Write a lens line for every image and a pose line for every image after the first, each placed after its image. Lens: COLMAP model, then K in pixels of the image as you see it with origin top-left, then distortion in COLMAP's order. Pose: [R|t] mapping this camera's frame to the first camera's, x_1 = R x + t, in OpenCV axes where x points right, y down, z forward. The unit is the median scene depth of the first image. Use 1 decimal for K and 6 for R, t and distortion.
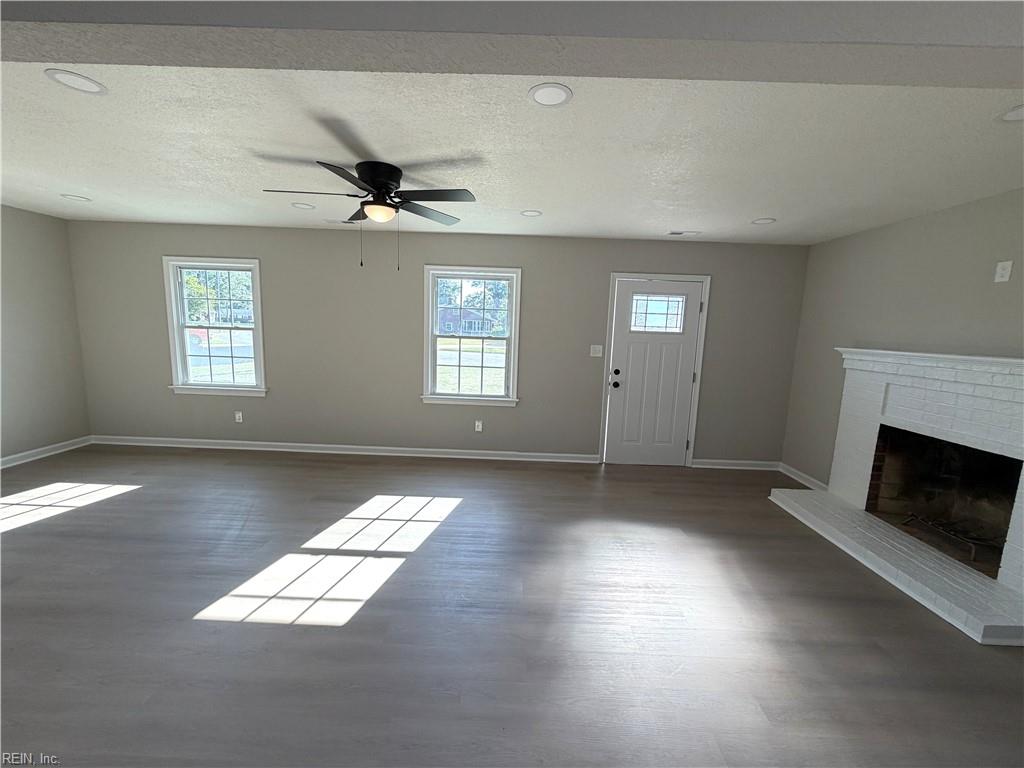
lens RADIAL K [[408.3, 0, 508.9], [0, 408.3, 386.2], [0, 0, 1]] dist [-0.001540, 0.000523]
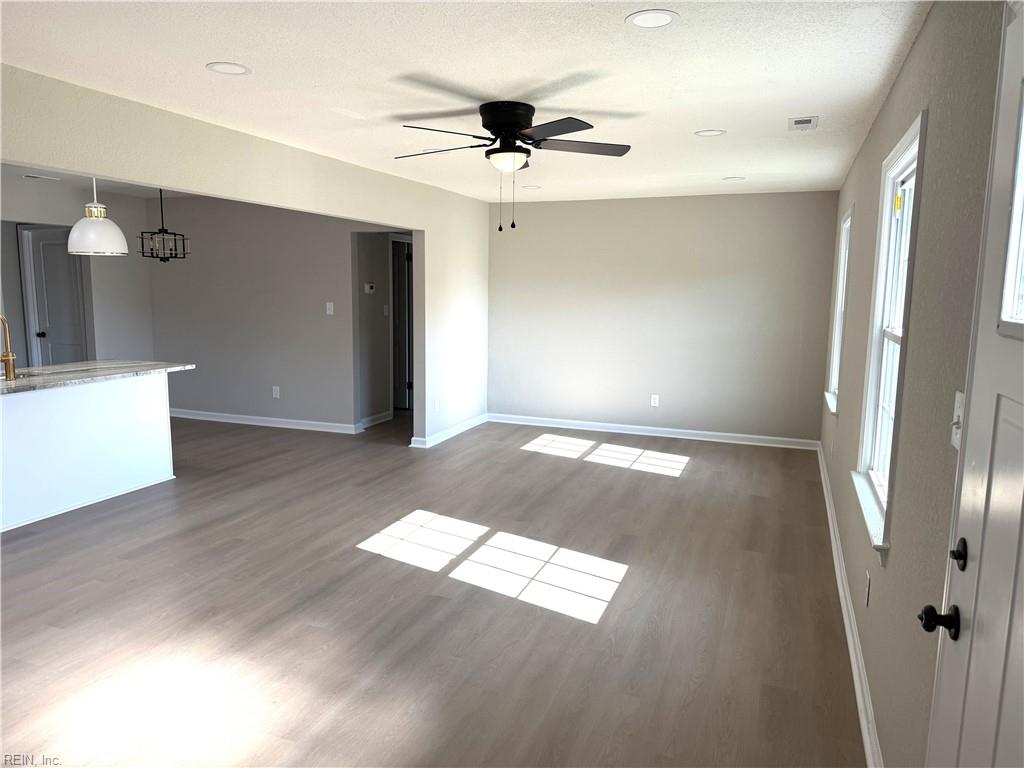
lens RADIAL K [[720.6, 0, 515.6], [0, 720.6, 385.8], [0, 0, 1]] dist [0.061873, -0.084750]
pose [[-0.333062, 0.087832, -0.938805, 0.671643], [-0.164728, 0.974920, 0.149652, -0.128891], [0.928404, 0.204491, -0.310240, 0.967222]]
